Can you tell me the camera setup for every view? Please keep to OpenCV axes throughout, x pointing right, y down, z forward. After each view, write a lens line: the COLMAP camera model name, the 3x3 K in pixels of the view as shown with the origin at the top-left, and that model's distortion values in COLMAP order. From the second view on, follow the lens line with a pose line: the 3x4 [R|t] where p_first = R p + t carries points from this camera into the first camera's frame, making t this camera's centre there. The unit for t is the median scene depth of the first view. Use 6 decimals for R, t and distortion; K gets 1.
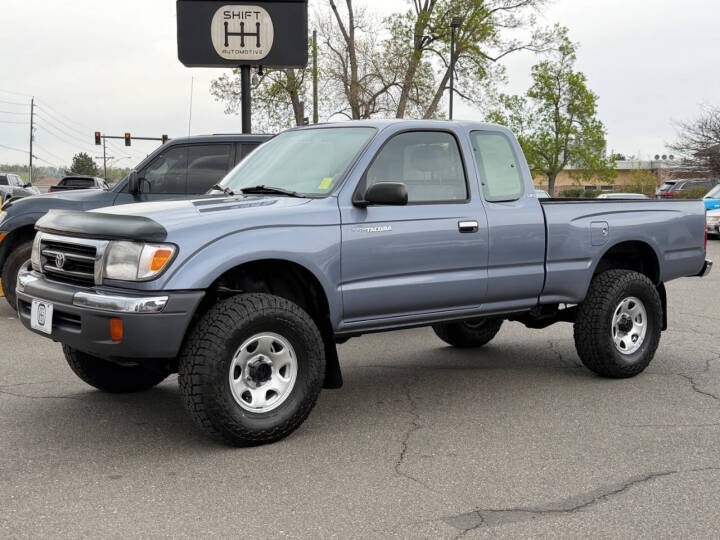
lens RADIAL K [[909.3, 0, 360.0], [0, 909.3, 270.0], [0, 0, 1]] dist [0.212388, -0.505791]
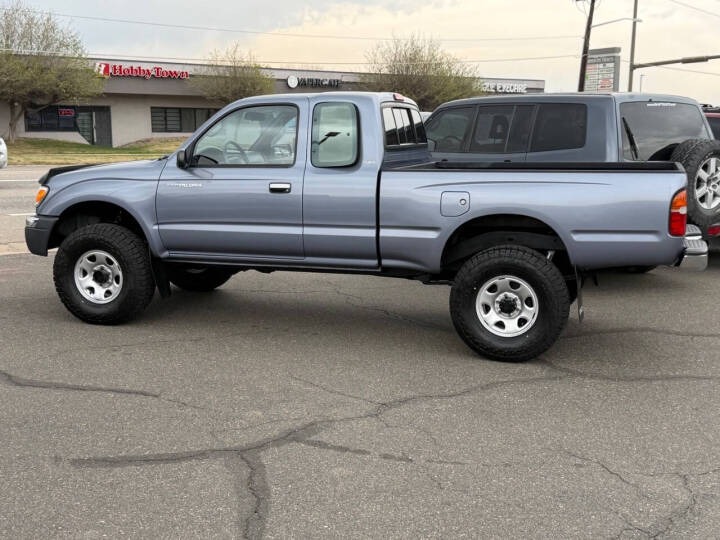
lens RADIAL K [[909.3, 0, 360.0], [0, 909.3, 270.0], [0, 0, 1]] dist [0.212388, -0.505791]
pose [[0.554618, 0.124791, -0.822694, 1.118927], [-0.074193, 0.992169, 0.100481, -0.066641], [0.828791, 0.005310, 0.559533, 0.421335]]
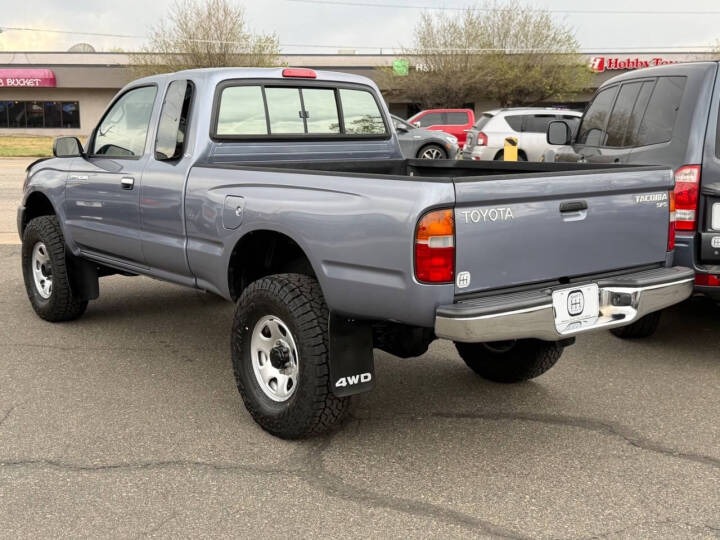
lens RADIAL K [[909.3, 0, 360.0], [0, 909.3, 270.0], [0, 0, 1]] dist [0.212388, -0.505791]
pose [[-0.015343, 0.152381, -0.988203, 1.084668], [-0.087781, 0.984298, 0.153142, -0.126500], [0.996022, 0.089095, -0.001726, 1.228020]]
